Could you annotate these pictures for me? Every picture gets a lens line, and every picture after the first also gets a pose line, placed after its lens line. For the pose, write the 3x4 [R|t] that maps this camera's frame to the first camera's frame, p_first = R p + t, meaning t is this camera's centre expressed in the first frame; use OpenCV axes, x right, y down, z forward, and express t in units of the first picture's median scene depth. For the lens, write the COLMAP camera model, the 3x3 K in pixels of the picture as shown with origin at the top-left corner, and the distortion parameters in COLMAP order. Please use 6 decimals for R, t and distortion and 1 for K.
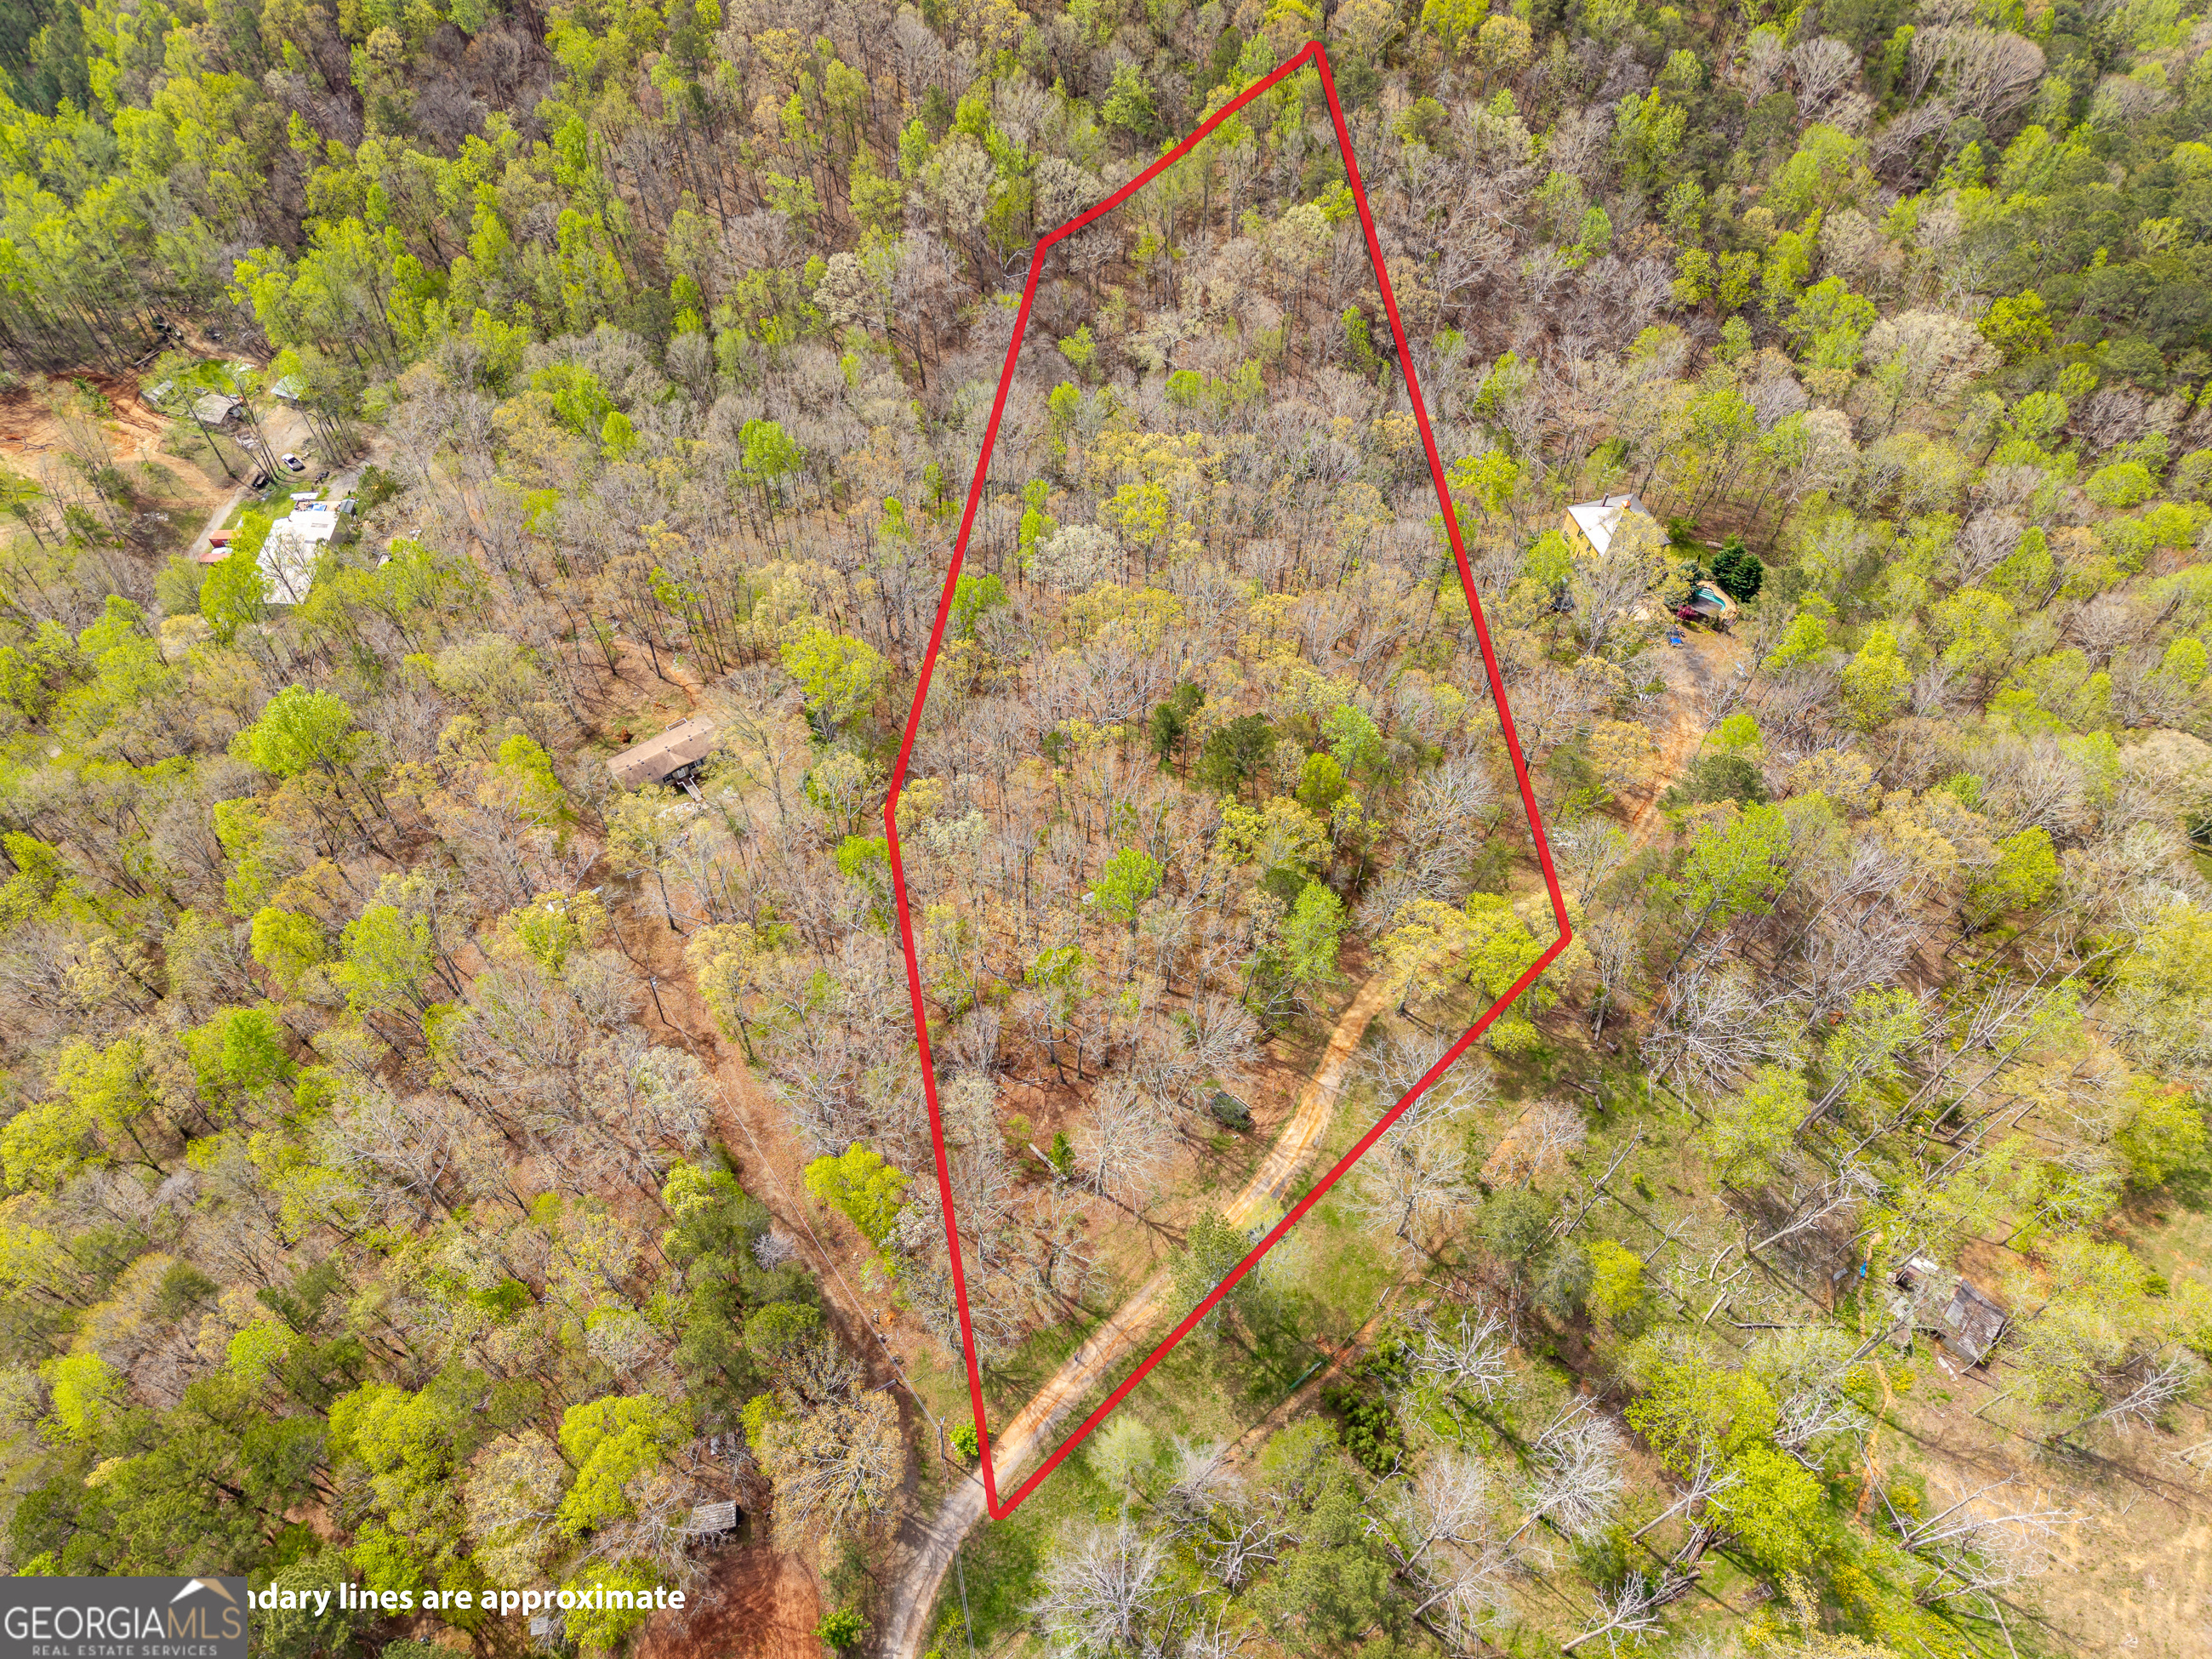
lens RADIAL K [[1463.2, 0, 1099.8], [0, 1463.2, 837.6], [0, 0, 1]] dist [0.019858, -0.023186]
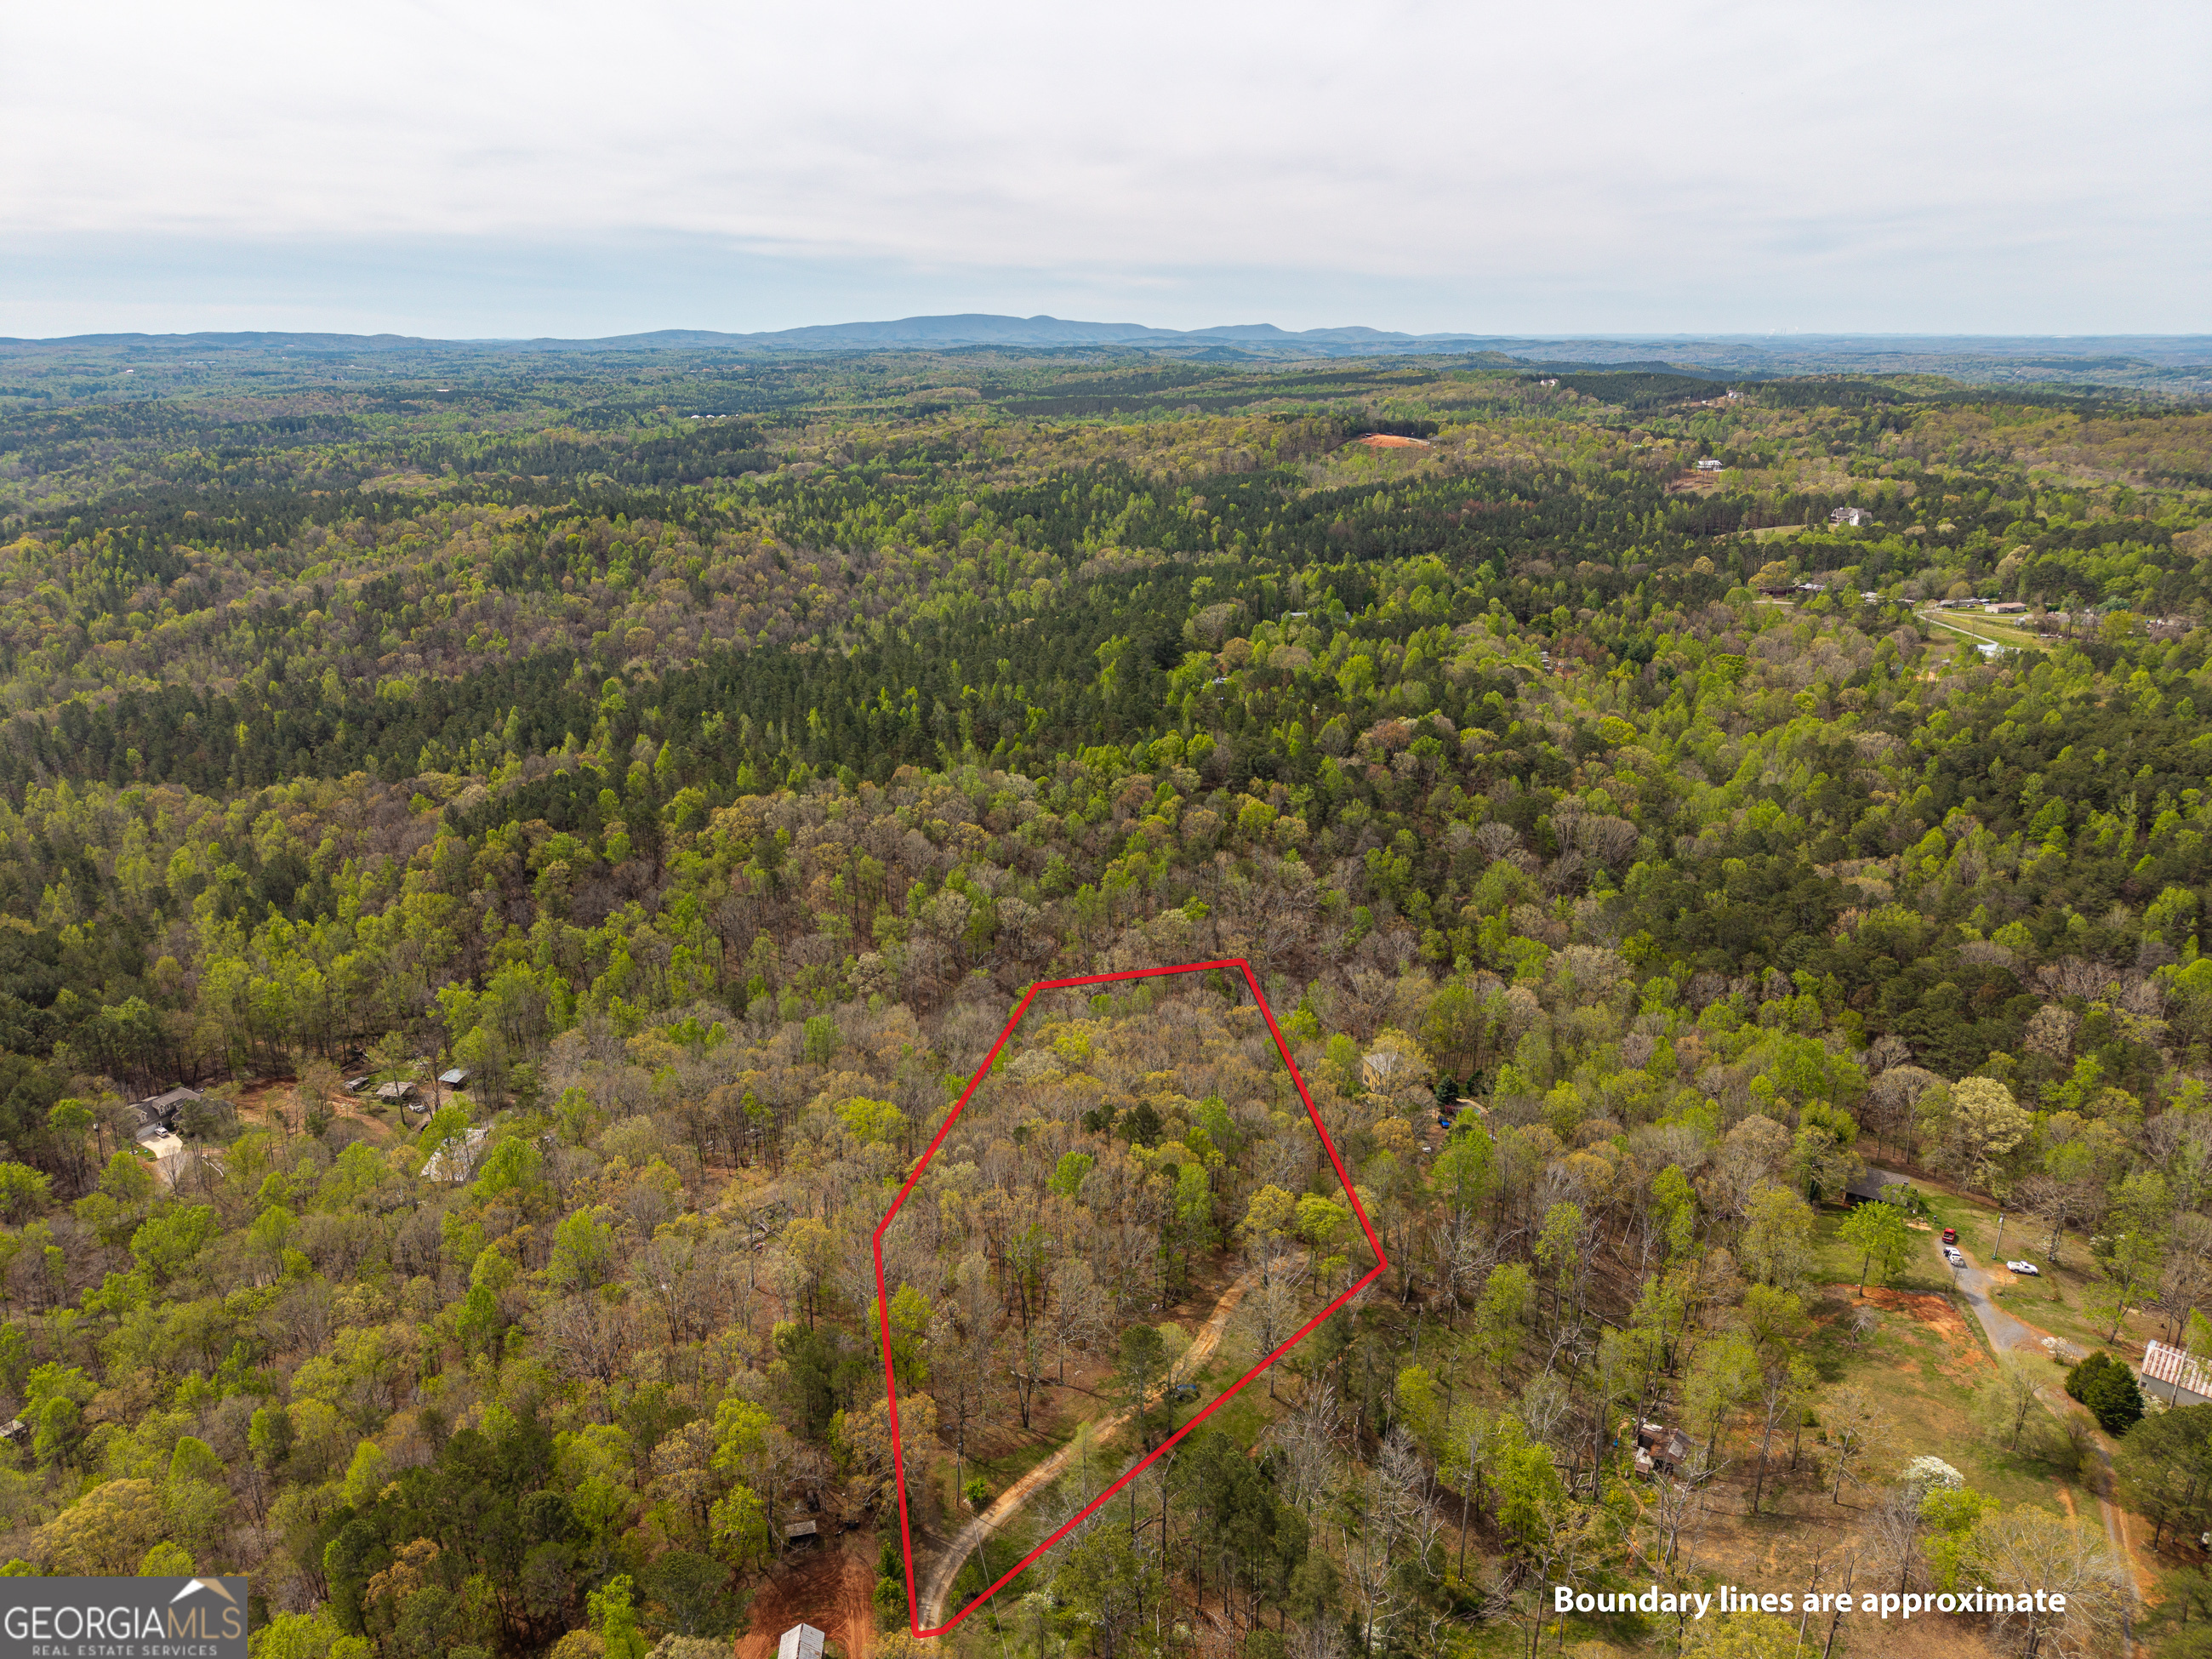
lens RADIAL K [[1463.2, 0, 1109.8], [0, 1463.2, 842.5], [0, 0, 1]] dist [0.019858, -0.023186]
pose [[0.997735, -0.039793, 0.054235, -0.006950], [0.063812, 0.814984, -0.575959, 0.456390], [-0.021281, 0.578116, 0.815677, -0.339802]]
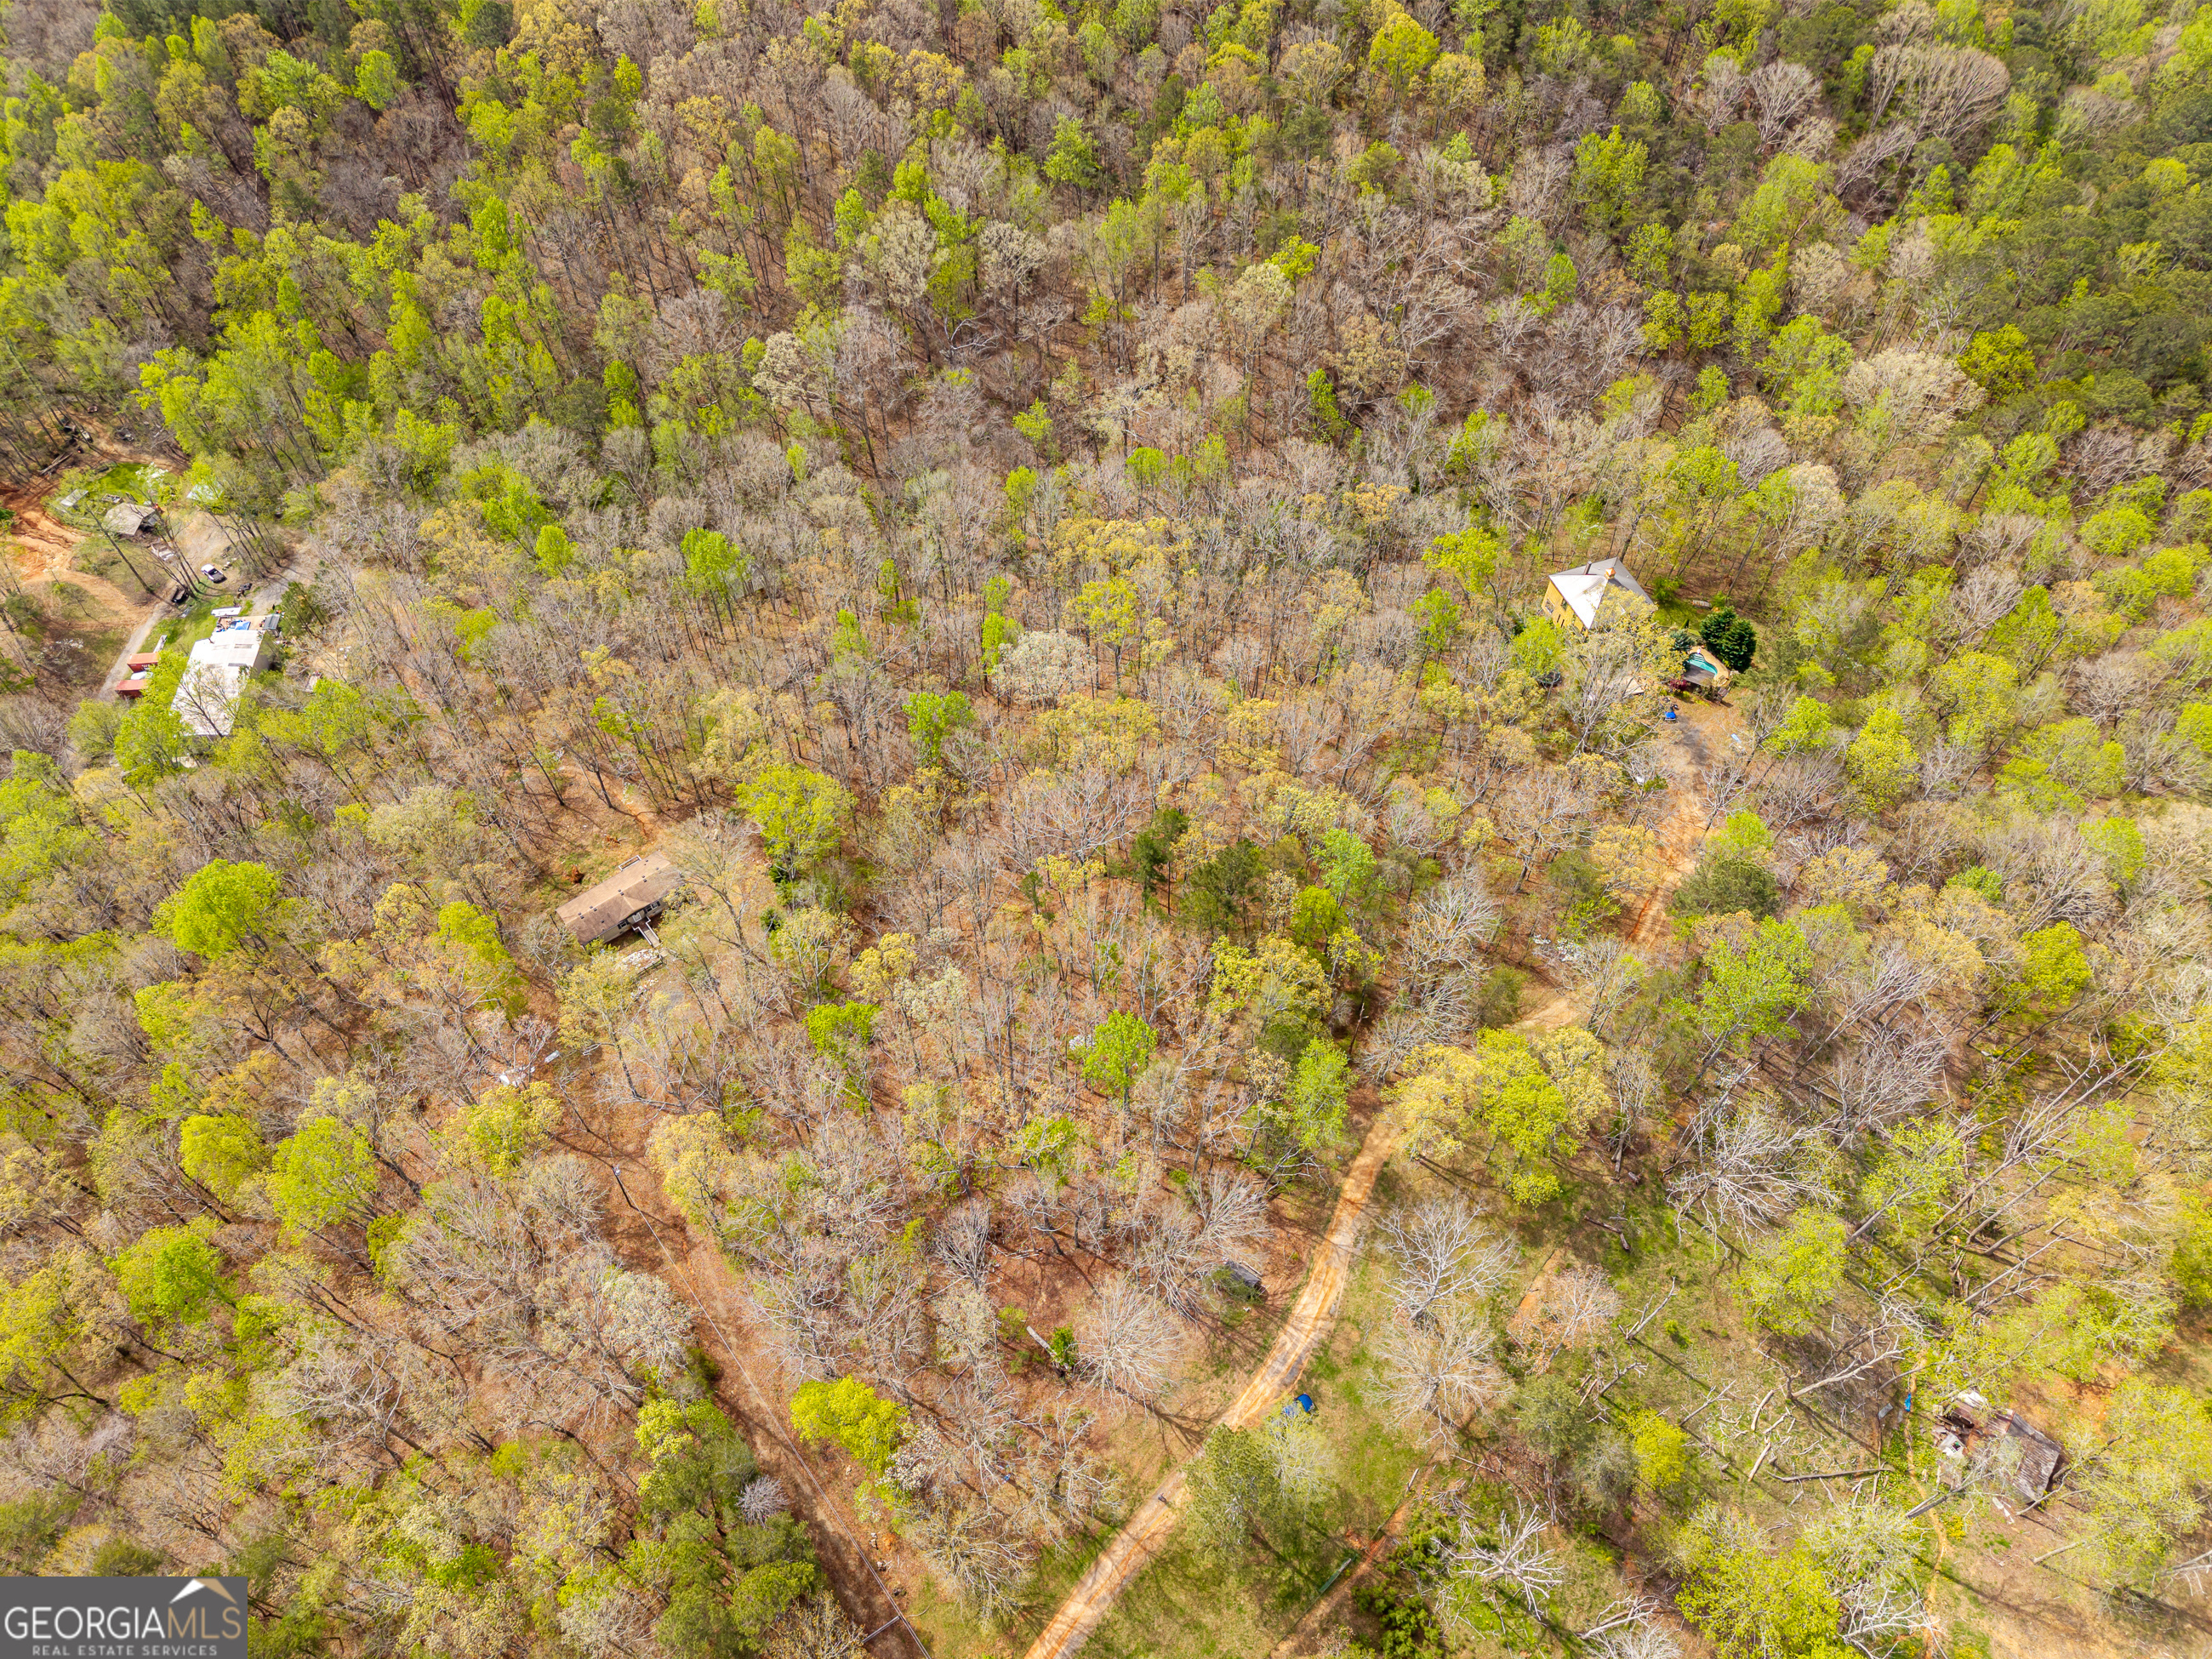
lens RADIAL K [[1463.2, 0, 1100.2], [0, 1463.2, 833.7], [0, 0, 1]] dist [0.019858, -0.023186]
pose [[0.998563, -0.049734, 0.019950, -0.003550], [0.049617, 0.998748, 0.006332, -0.081402], [-0.020240, -0.005333, 0.999781, 0.045147]]
